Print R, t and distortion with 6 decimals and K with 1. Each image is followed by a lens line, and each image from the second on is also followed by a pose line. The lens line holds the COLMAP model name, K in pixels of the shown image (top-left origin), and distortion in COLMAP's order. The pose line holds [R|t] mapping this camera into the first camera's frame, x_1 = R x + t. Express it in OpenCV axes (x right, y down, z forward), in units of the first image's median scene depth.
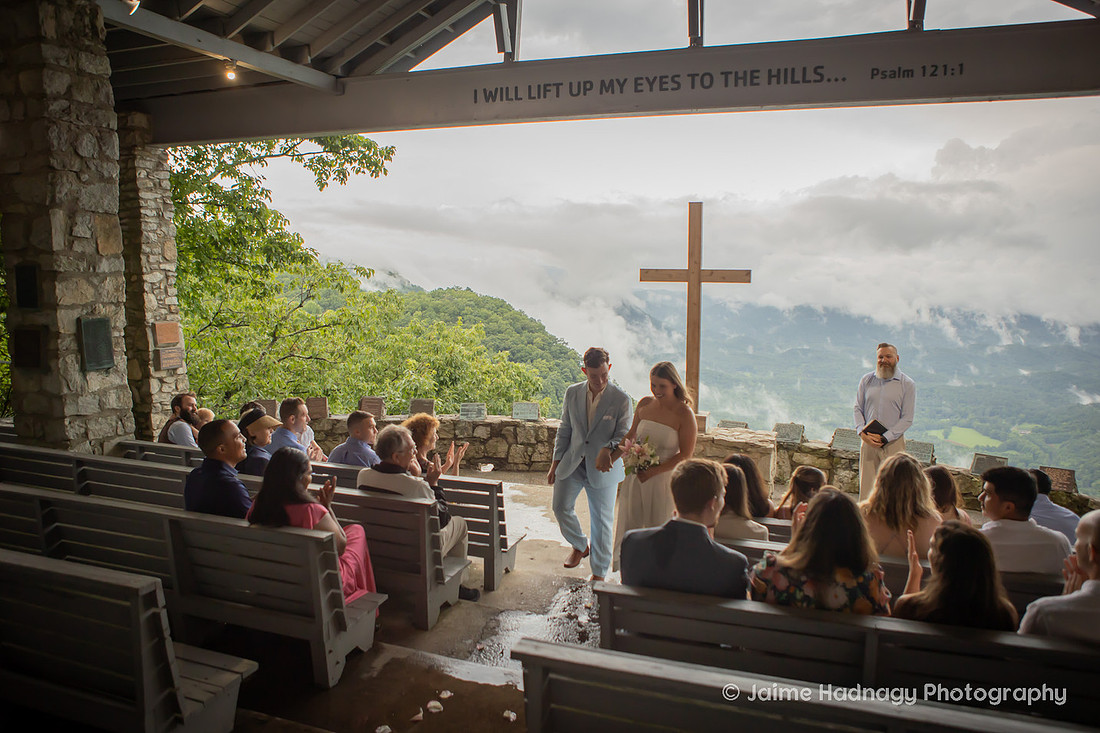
lens RADIAL K [[807.1, 0, 550.0], [0, 807.1, 366.5], [0, 0, 1]] dist [-0.100979, 0.067374]
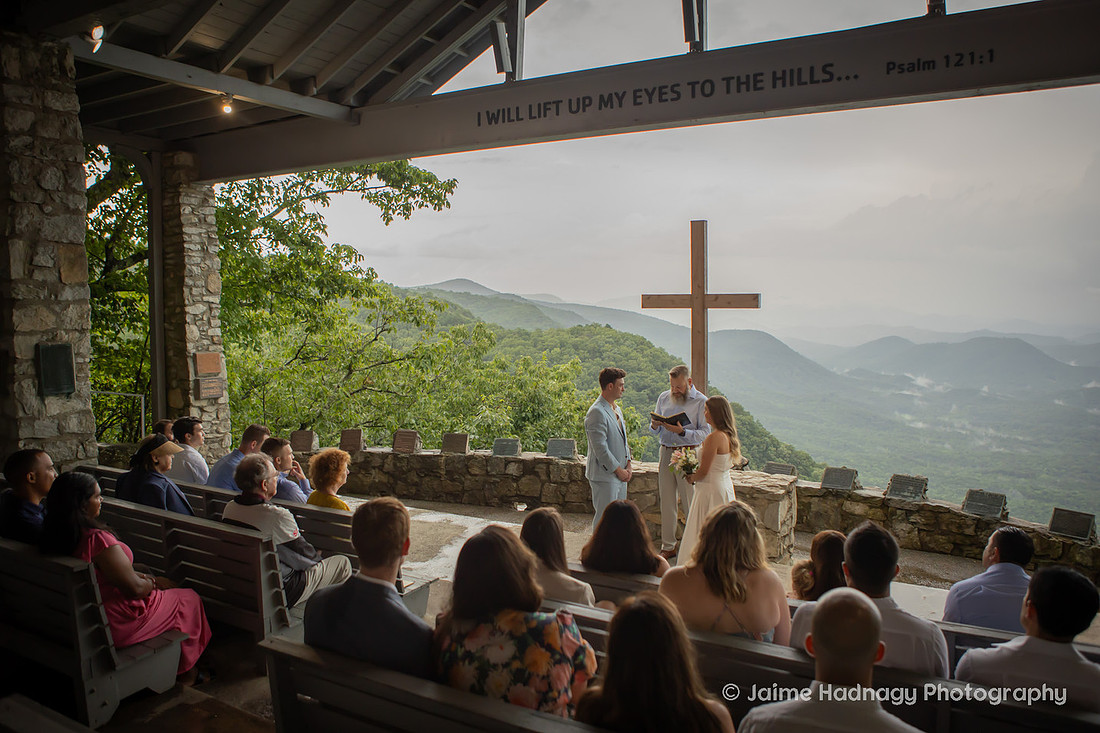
lens RADIAL K [[815.1, 0, 550.0], [0, 815.1, 366.5], [0, 0, 1]] dist [-0.101952, 0.057629]
pose [[0.983940, 0.004284, -0.178450, 0.178285], [-0.012658, 0.998870, -0.045814, 0.004983], [0.178052, 0.047337, 0.982882, 0.071134]]
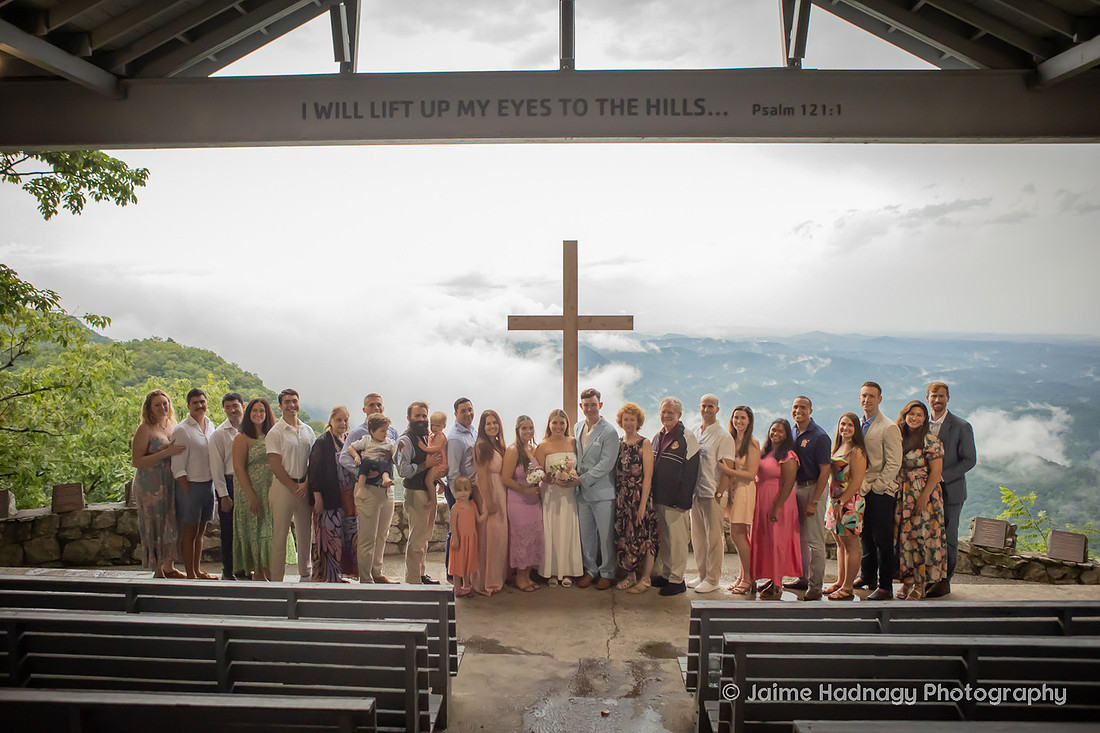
lens RADIAL K [[884.9, 0, 539.1], [0, 884.9, 357.6], [0, 0, 1]] dist [-0.109873, 0.088680]
pose [[0.953294, -0.021027, 0.301312, -0.147864], [0.042441, 0.997002, -0.064697, -0.013206], [-0.299048, 0.074464, 0.951328, 0.084205]]
